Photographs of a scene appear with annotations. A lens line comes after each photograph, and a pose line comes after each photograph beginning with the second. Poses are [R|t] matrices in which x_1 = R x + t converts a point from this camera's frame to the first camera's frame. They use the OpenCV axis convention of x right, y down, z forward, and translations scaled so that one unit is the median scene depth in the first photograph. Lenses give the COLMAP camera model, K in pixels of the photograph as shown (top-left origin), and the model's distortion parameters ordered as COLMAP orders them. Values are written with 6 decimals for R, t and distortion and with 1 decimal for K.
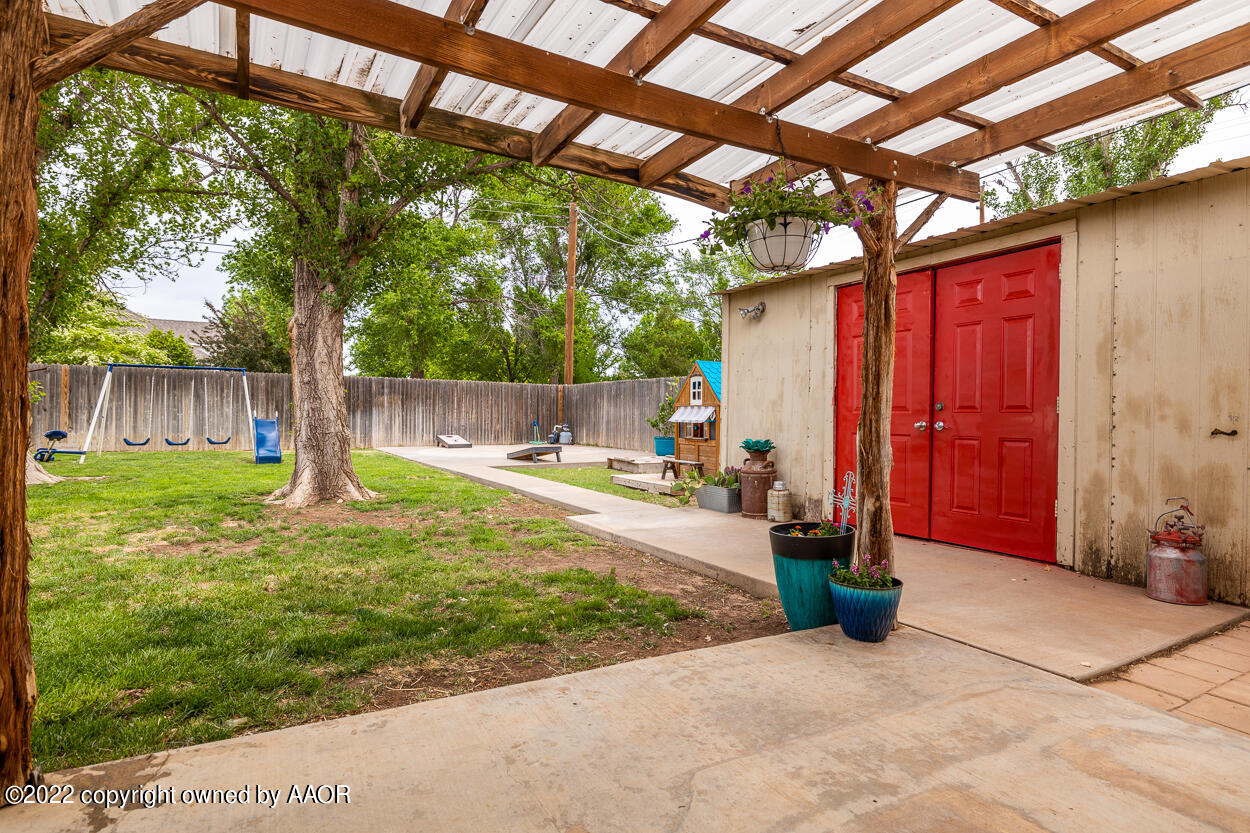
lens RADIAL K [[665.3, 0, 620.1], [0, 665.3, 417.4], [0, 0, 1]] dist [-0.014154, 0.001329]
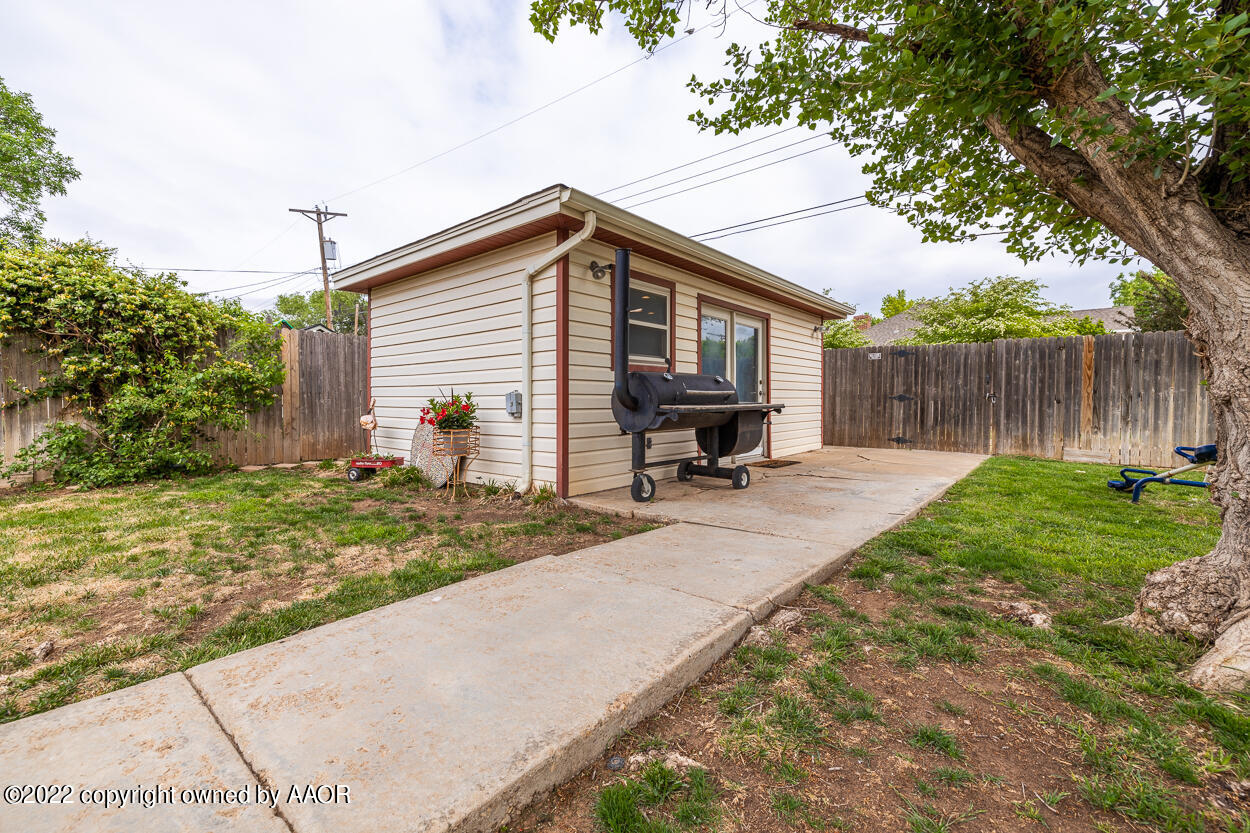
lens RADIAL K [[522.3, 0, 621.5], [0, 522.3, 404.9], [0, 0, 1]] dist [-0.000564, -0.000227]
pose [[0.325559, 0.001358, -0.945521, -0.486077], [-0.008740, 0.999961, -0.001573, -0.002749], [0.945481, 0.008776, 0.325558, 0.363340]]
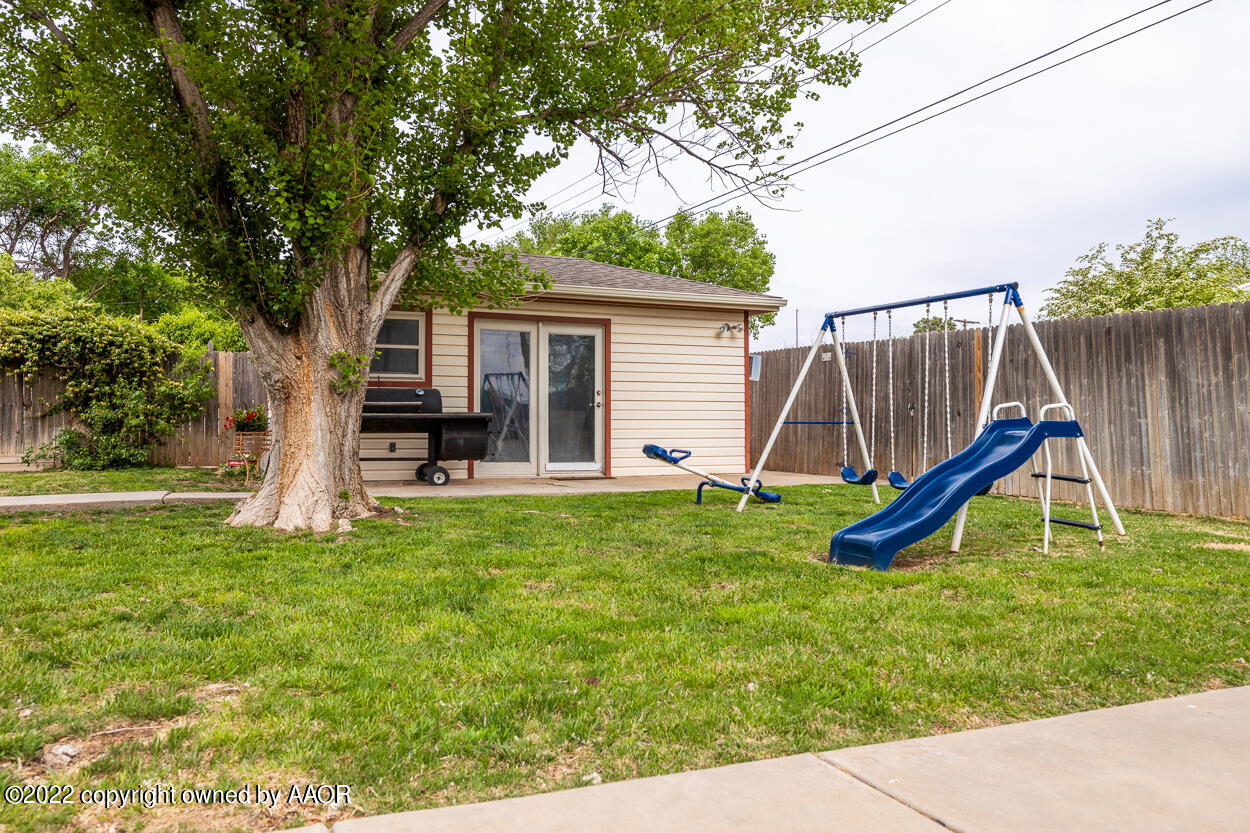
lens RADIAL K [[944.0, 0, 623.5], [0, 944.0, 427.1], [0, 0, 1]] dist [-0.030766, 0.002051]
pose [[-0.101011, -0.003606, -0.994879, -0.068719], [-0.015526, 0.999877, -0.002047, 0.005686], [0.994764, 0.015240, -0.101054, 0.773409]]
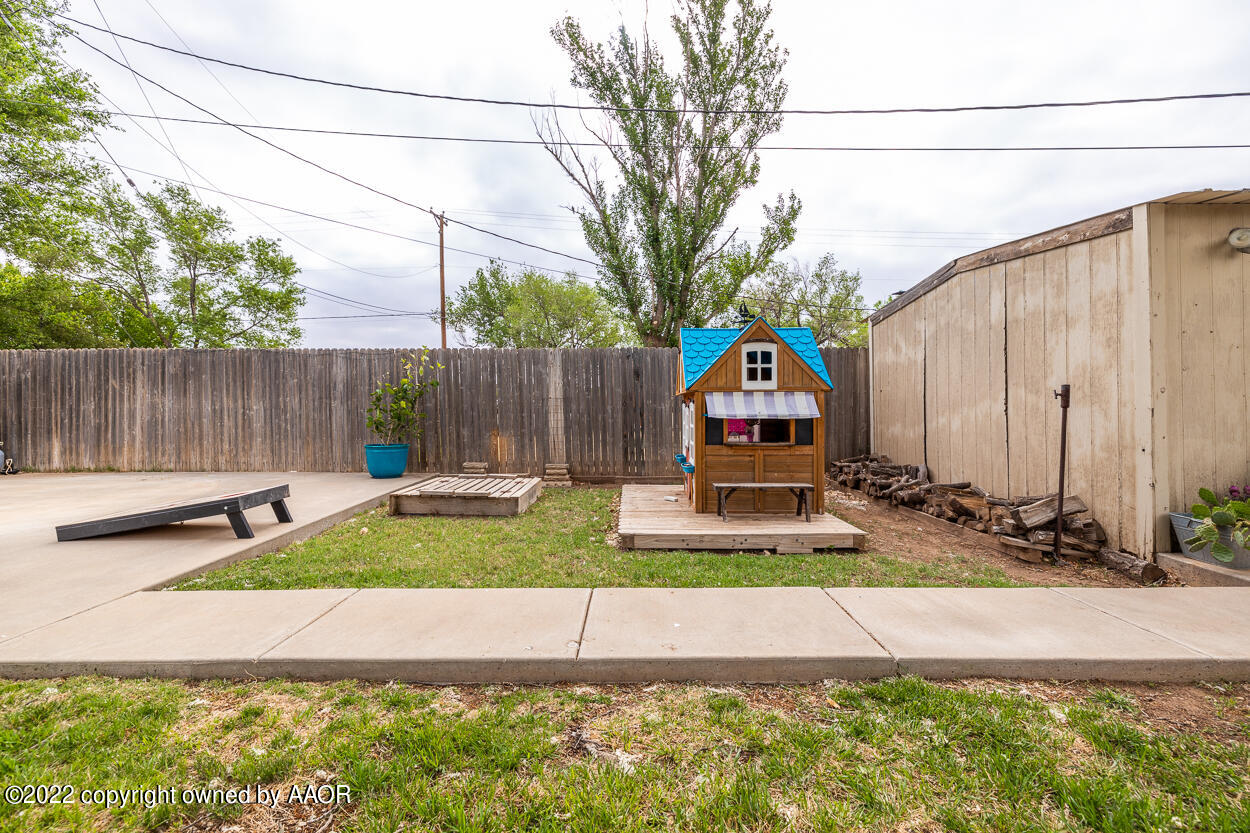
lens RADIAL K [[522.3, 0, 626.5], [0, 522.3, 406.6], [0, 0, 1]] dist [-0.000564, -0.000227]
pose [[0.499843, -0.007839, 0.866081, -0.249800], [0.012876, 0.999916, 0.001620, -0.003809], [-0.866020, 0.010342, 0.499902, 0.598486]]
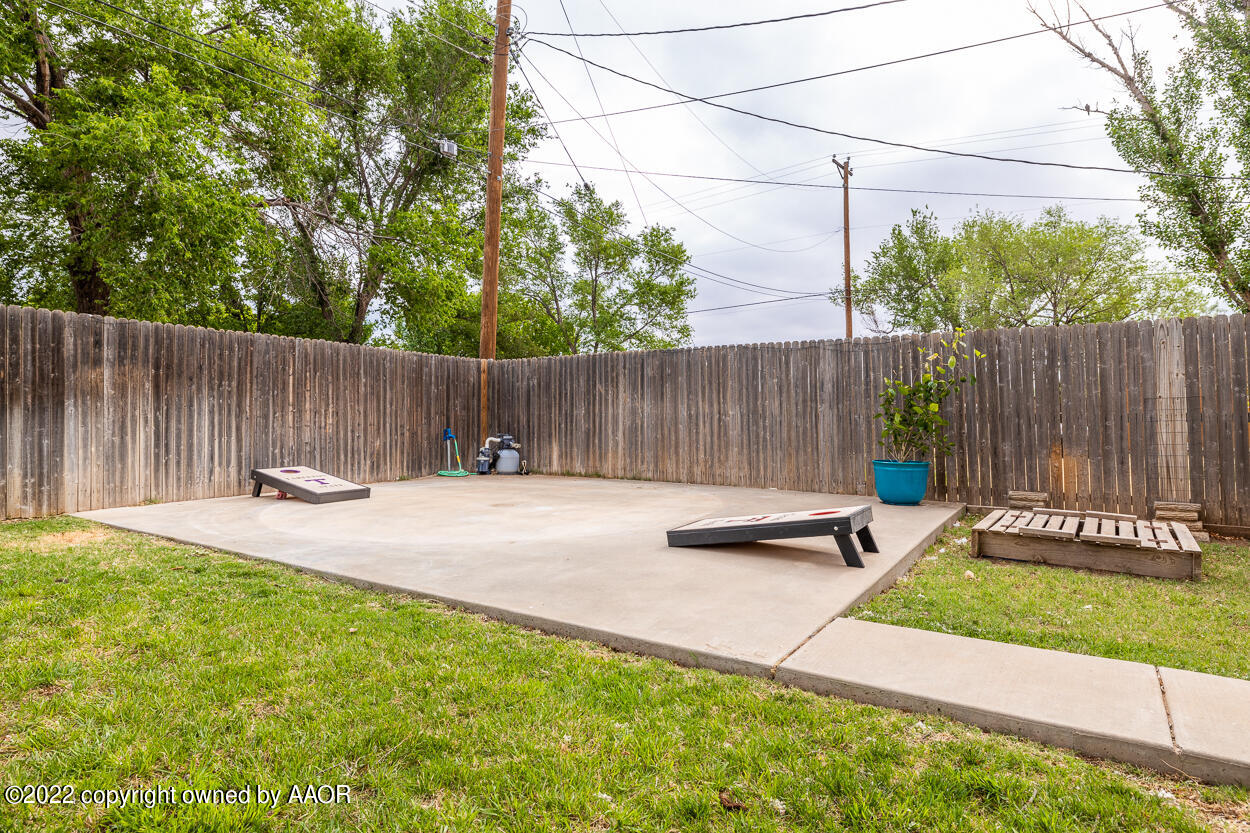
lens RADIAL K [[694.8, 0, 627.0], [0, 694.8, 409.3], [0, 0, 1]] dist [0.001967, -0.005777]
pose [[0.900517, -0.002051, 0.434816, -0.331995], [0.009046, 0.999861, -0.014019, -0.001870], [-0.434727, 0.016558, 0.900410, 0.678584]]
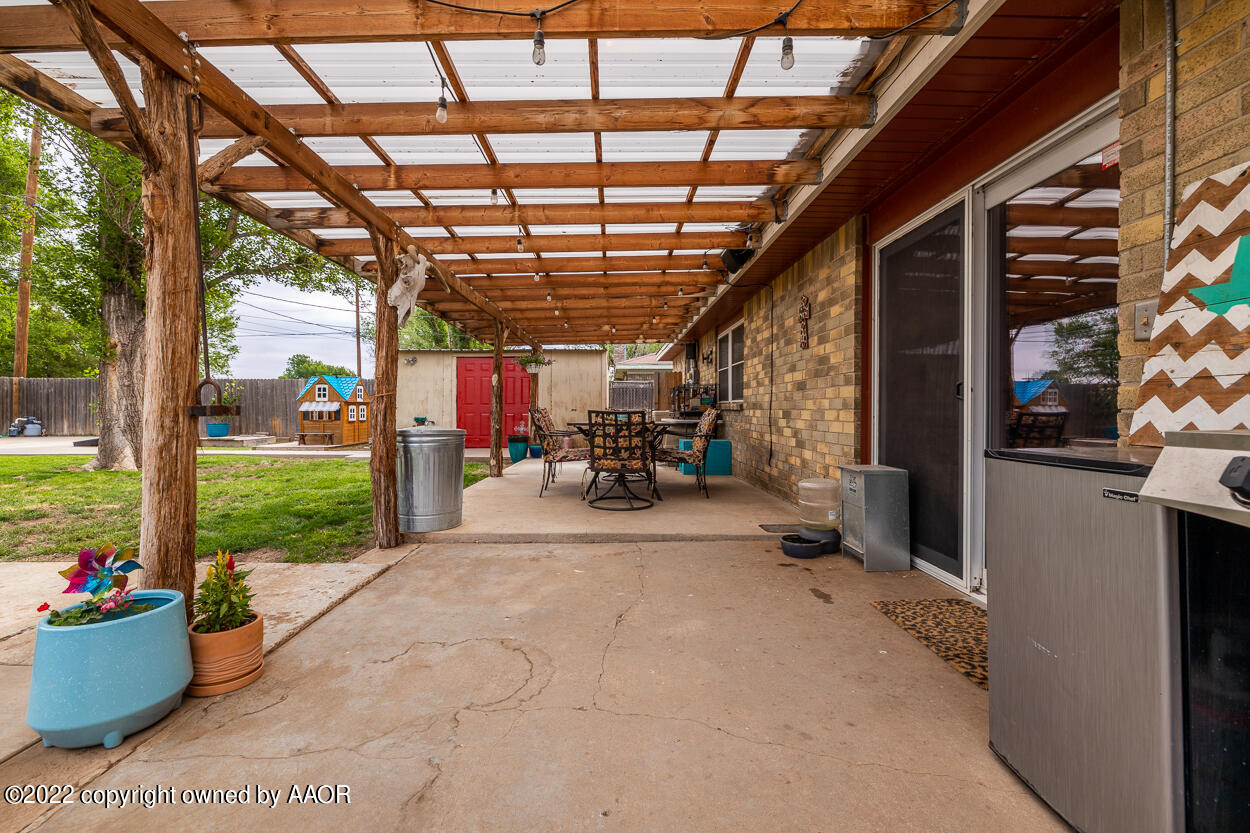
lens RADIAL K [[522.3, 0, 619.6], [0, 522.3, 405.8], [0, 0, 1]] dist [-0.000564, -0.000227]
pose [[0.494295, -0.004991, 0.869280, -0.469690], [0.007386, 0.999972, 0.001542, -0.001603], [-0.869263, 0.005658, 0.494318, -0.233985]]
